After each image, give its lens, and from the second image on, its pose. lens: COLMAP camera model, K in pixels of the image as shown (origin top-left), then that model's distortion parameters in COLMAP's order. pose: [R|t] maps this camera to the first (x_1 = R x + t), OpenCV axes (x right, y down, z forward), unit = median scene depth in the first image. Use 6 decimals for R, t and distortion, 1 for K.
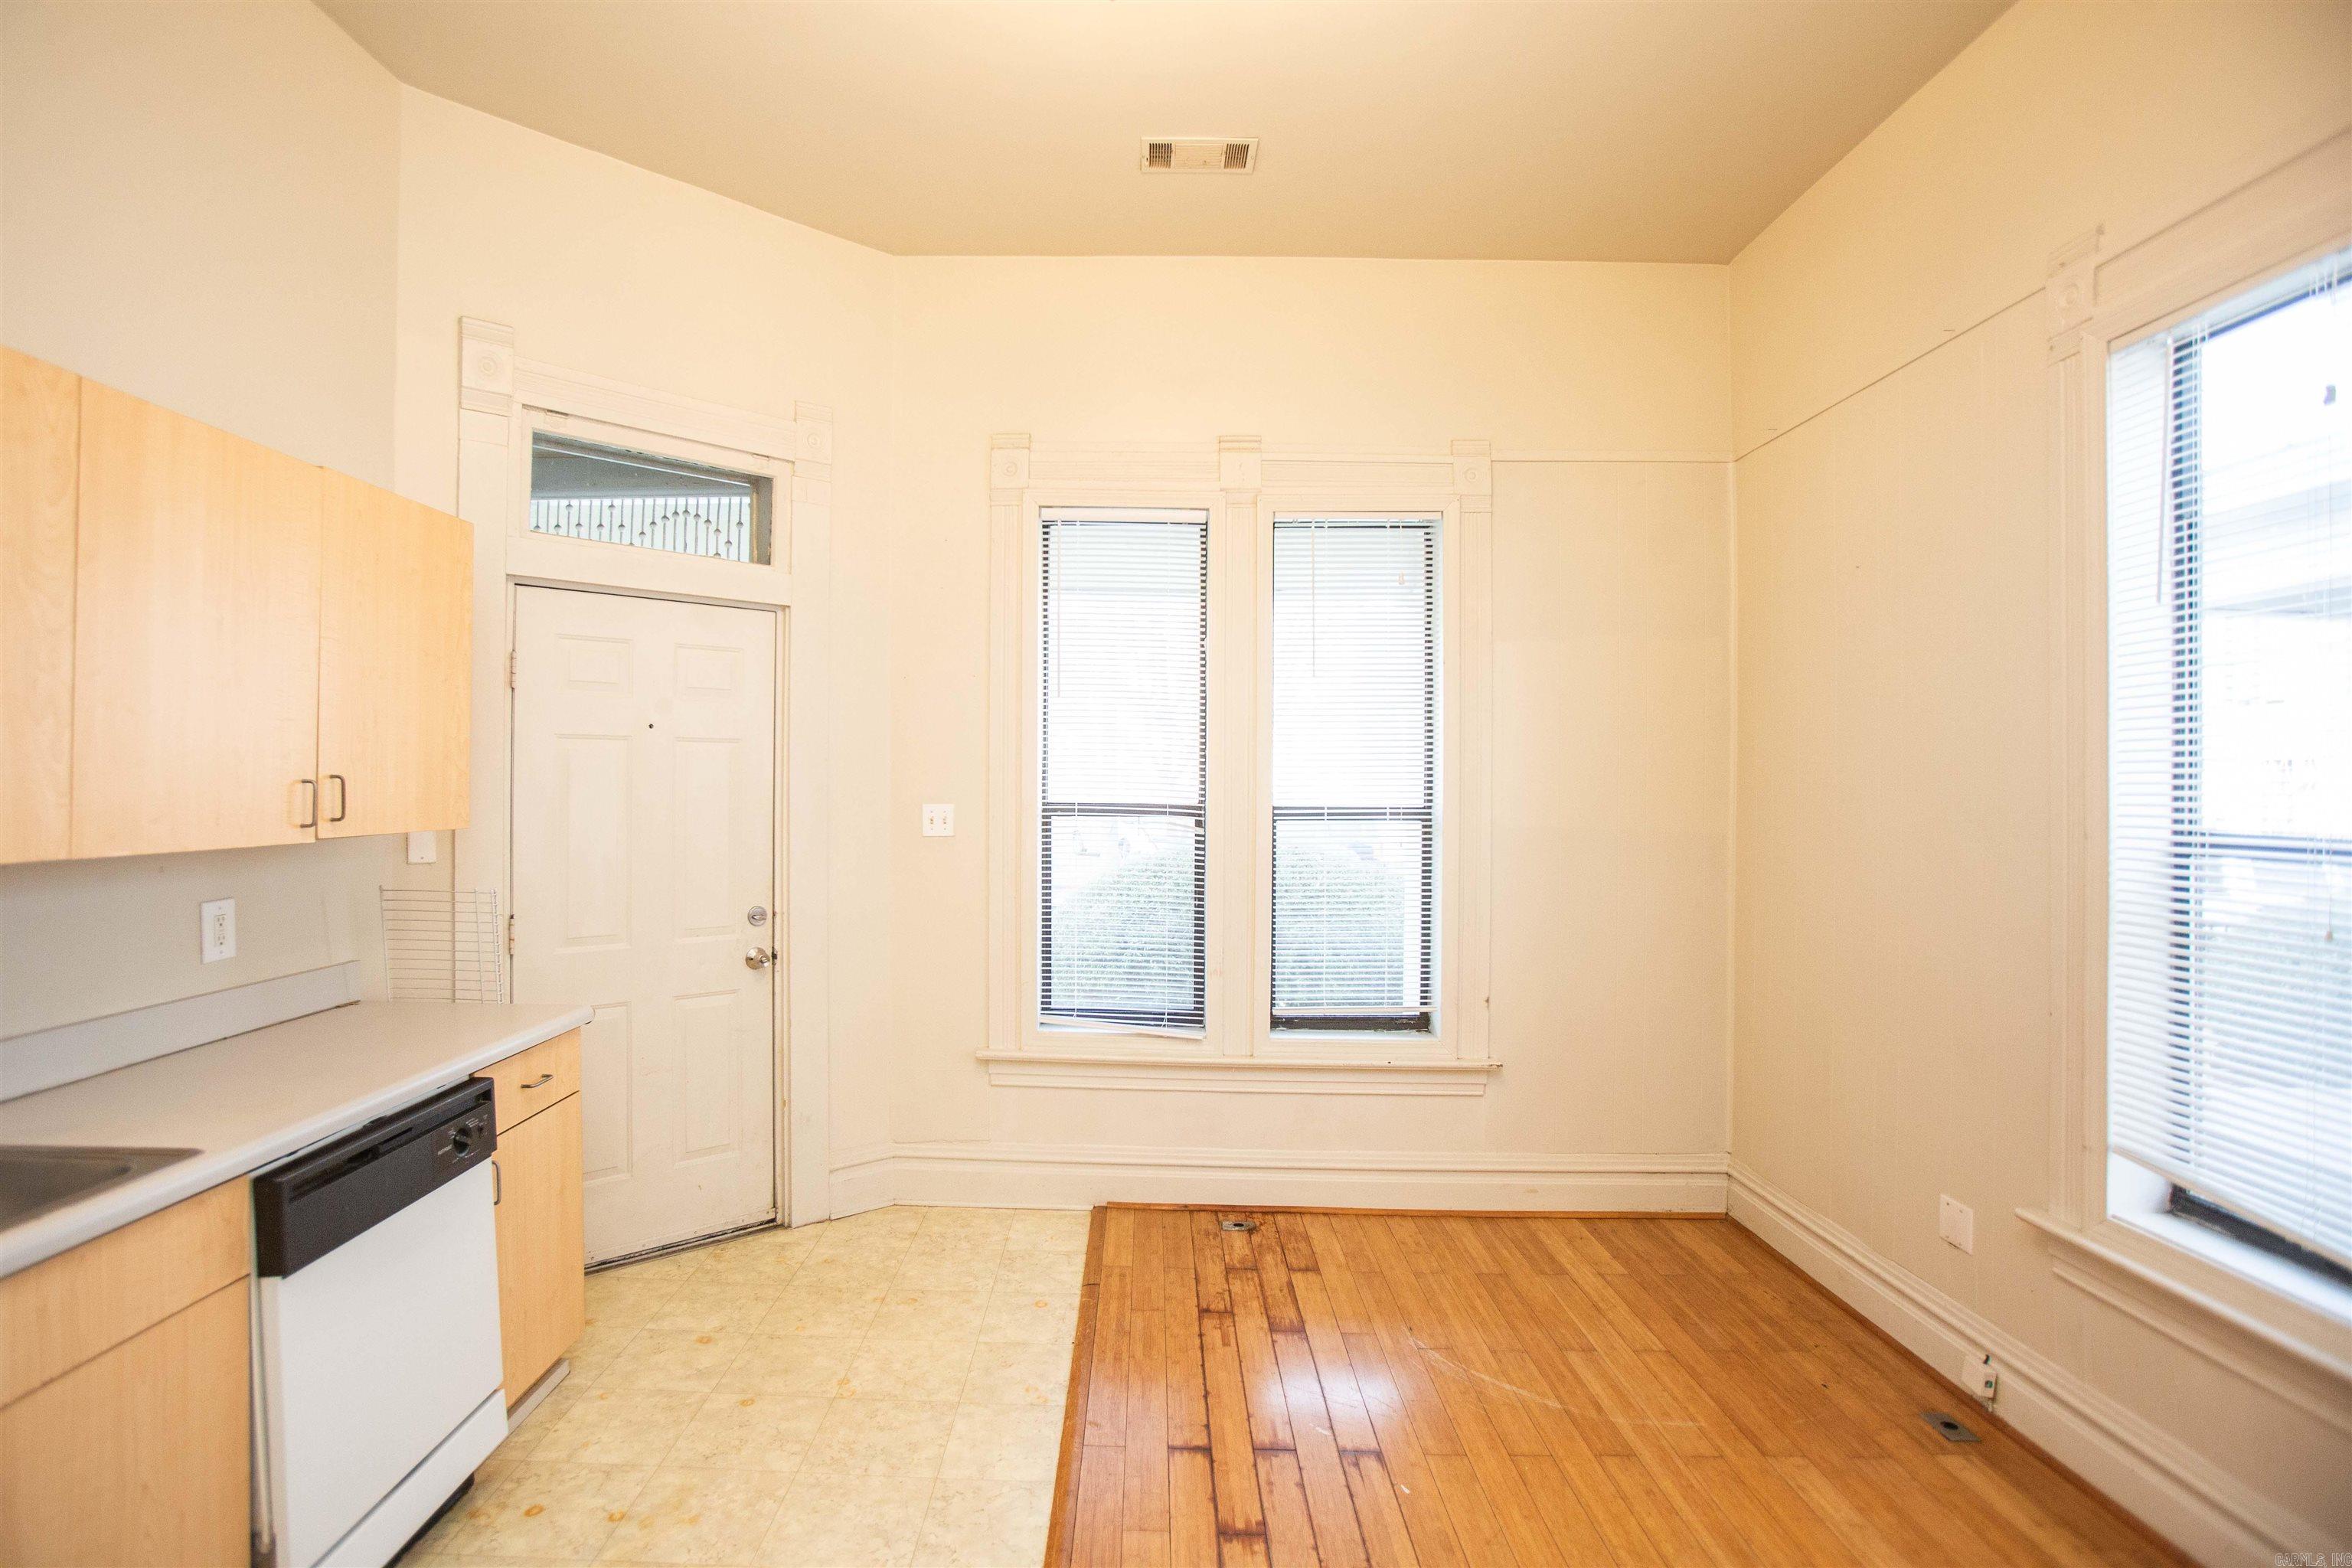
lens RADIAL K [[1150.8, 0, 1126.2], [0, 1150.8, 777.5], [0, 0, 1]] dist [-0.079518, 0.042318]
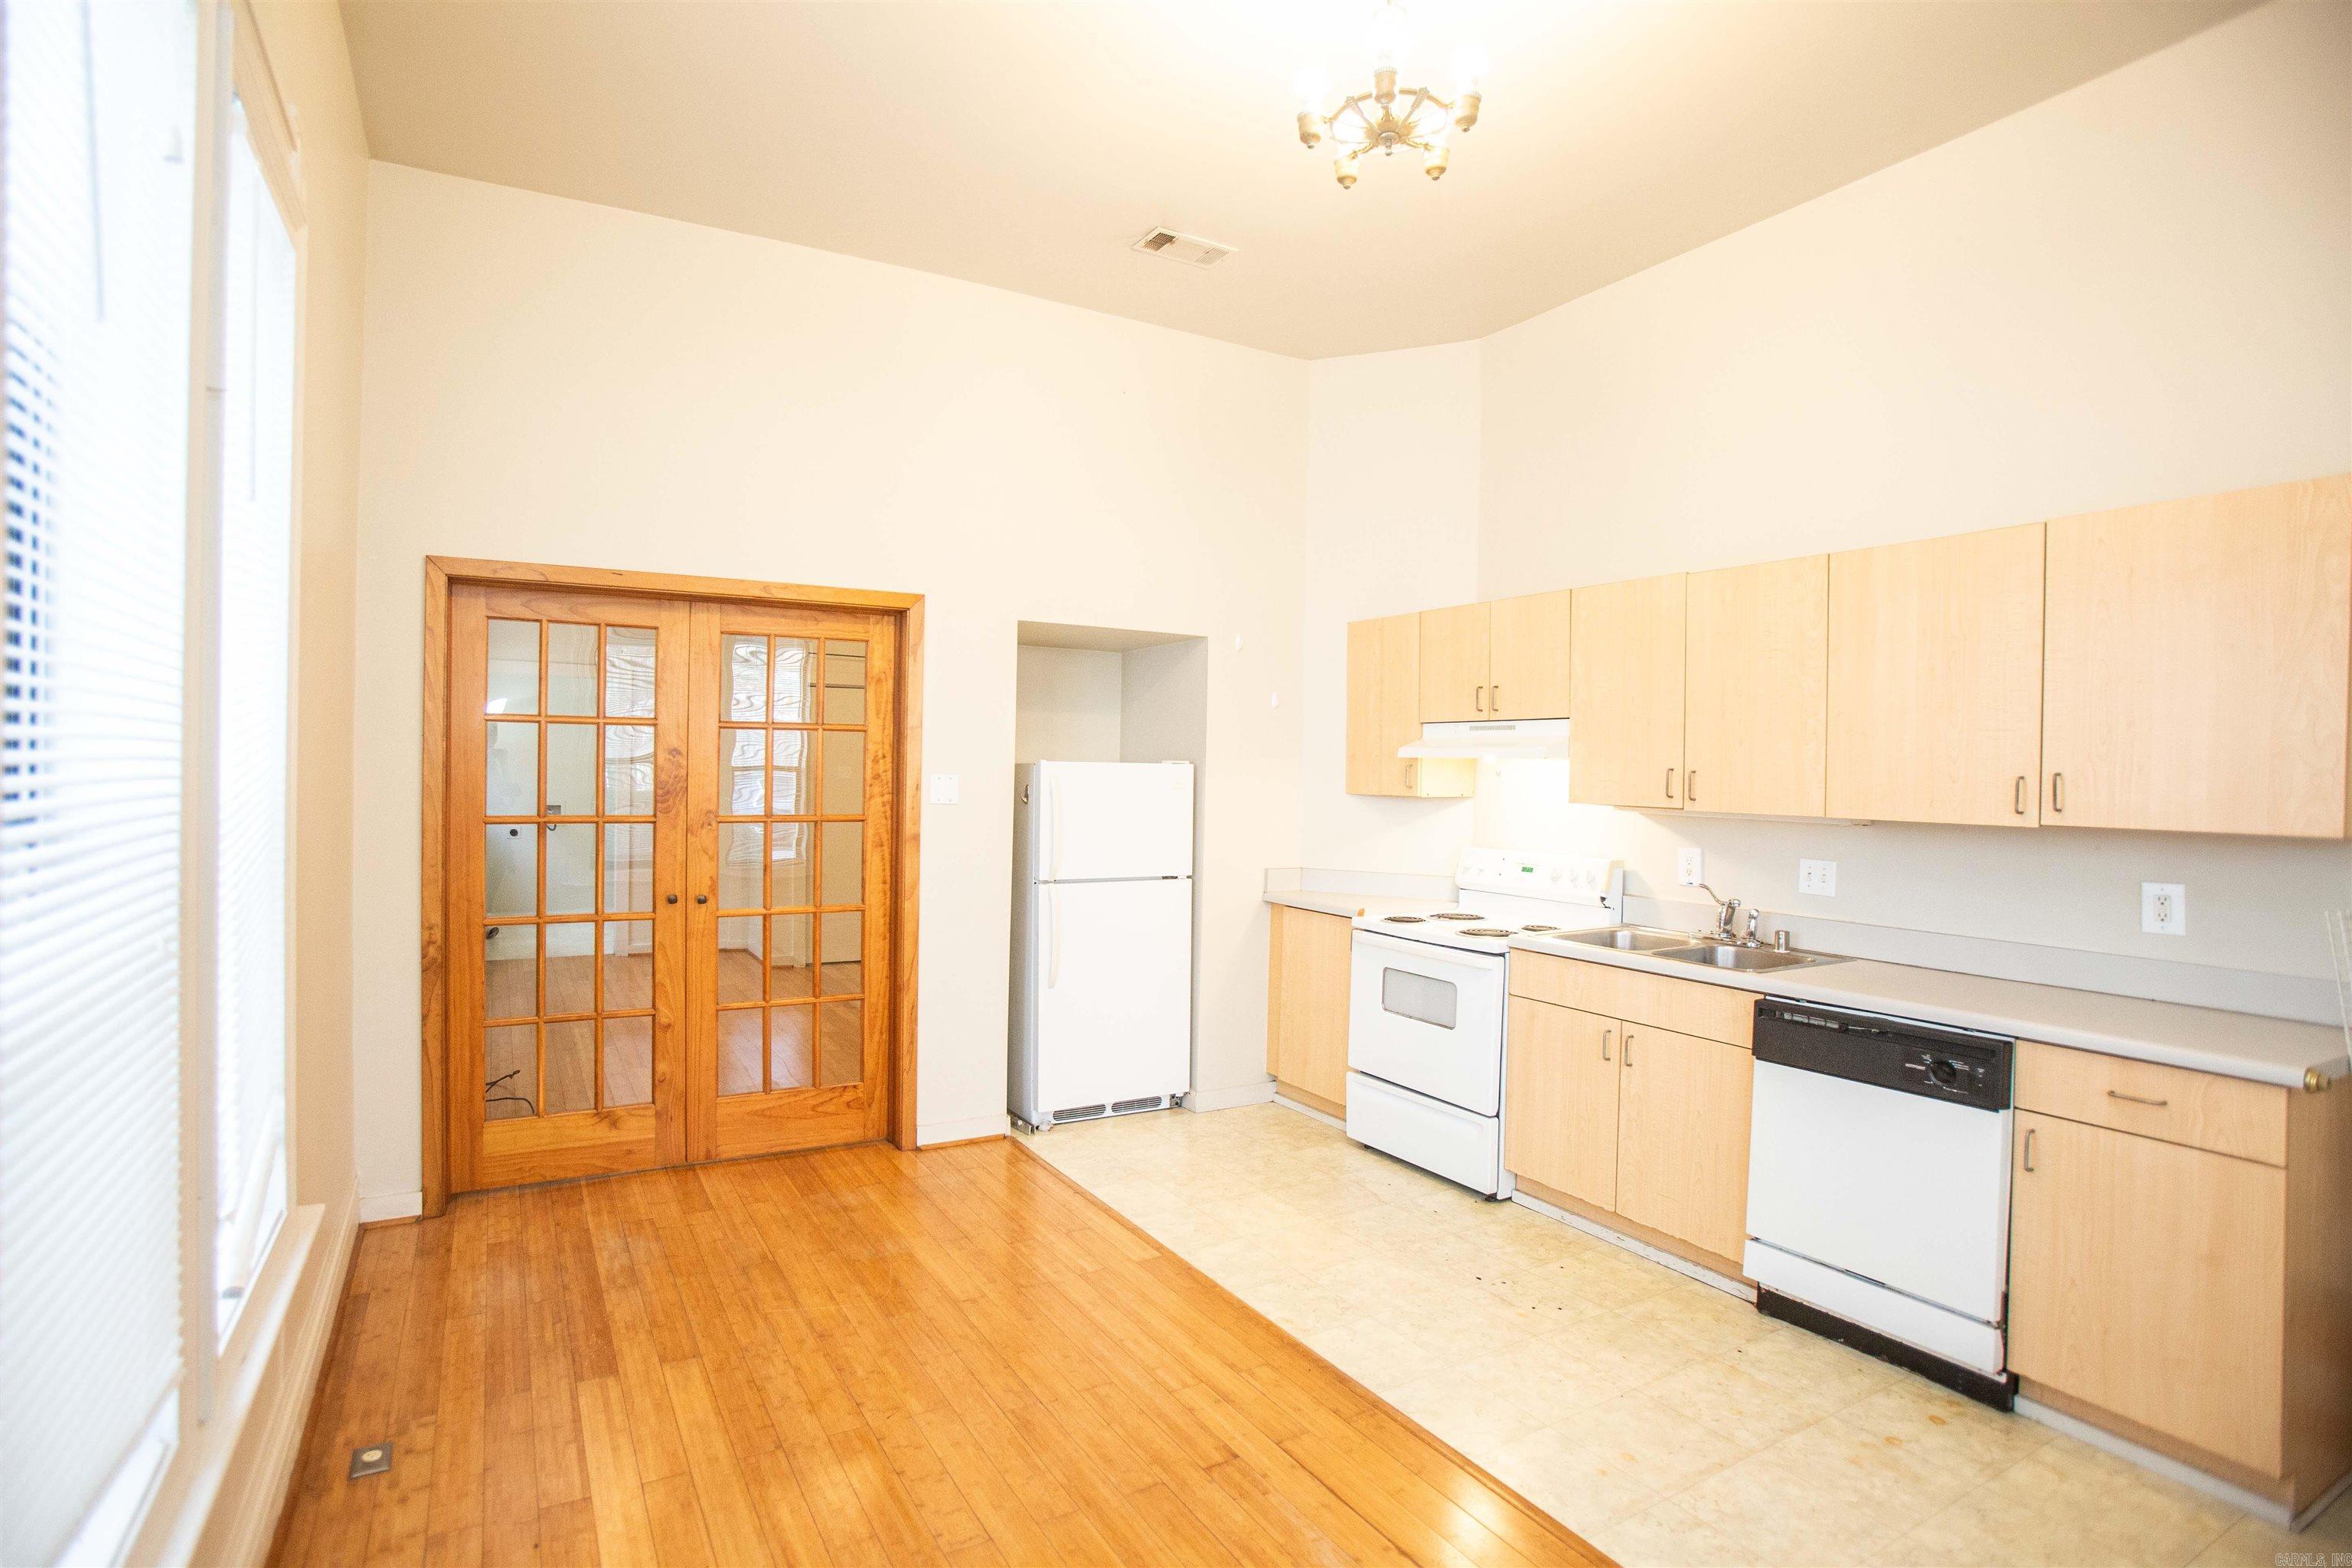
lens RADIAL K [[1150.8, 0, 1126.2], [0, 1150.8, 777.5], [0, 0, 1]] dist [-0.079518, 0.042318]
pose [[-0.861356, -0.015176, -0.507775, 0.472689], [-0.019532, 0.999804, 0.003250, 0.011646], [0.507627, 0.012717, -0.861483, 0.960780]]
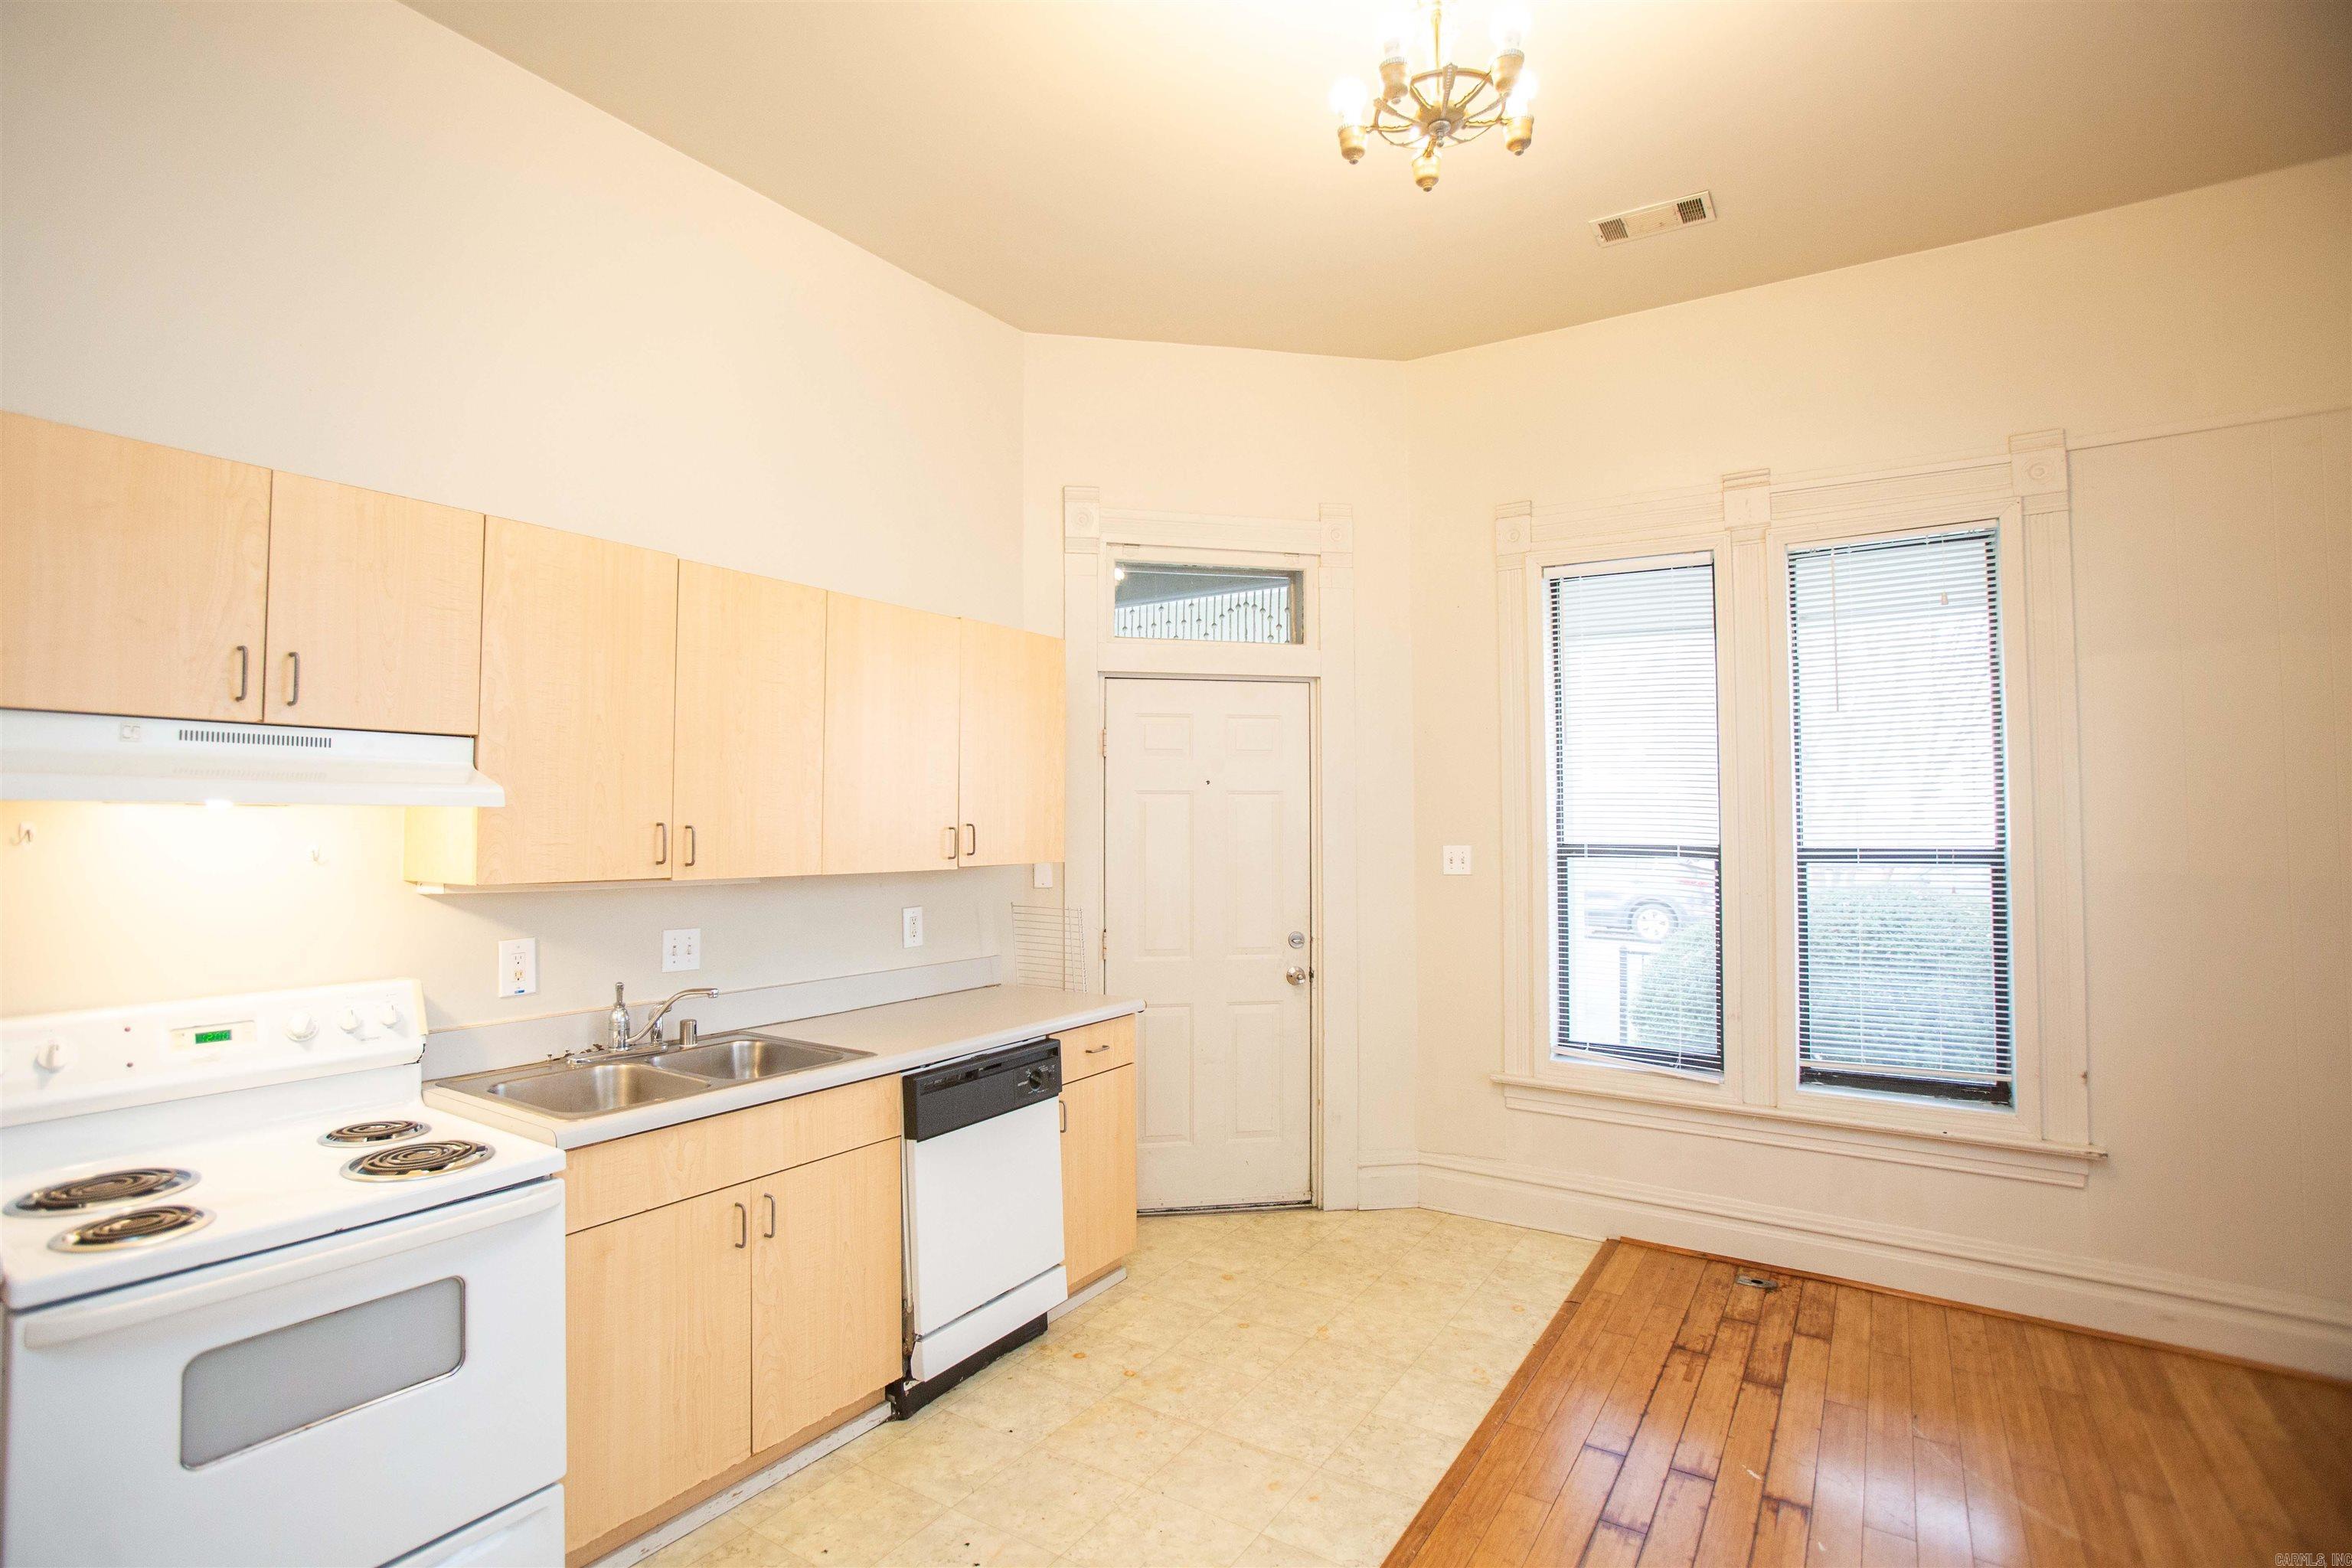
lens RADIAL K [[1150.8, 0, 1126.2], [0, 1150.8, 777.5], [0, 0, 1]] dist [-0.079518, 0.042318]
pose [[0.839749, -0.028093, -0.542248, 0.184391], [0.007548, 0.999168, -0.040076, -0.000502], [0.542923, 0.029561, 0.839262, -0.104571]]
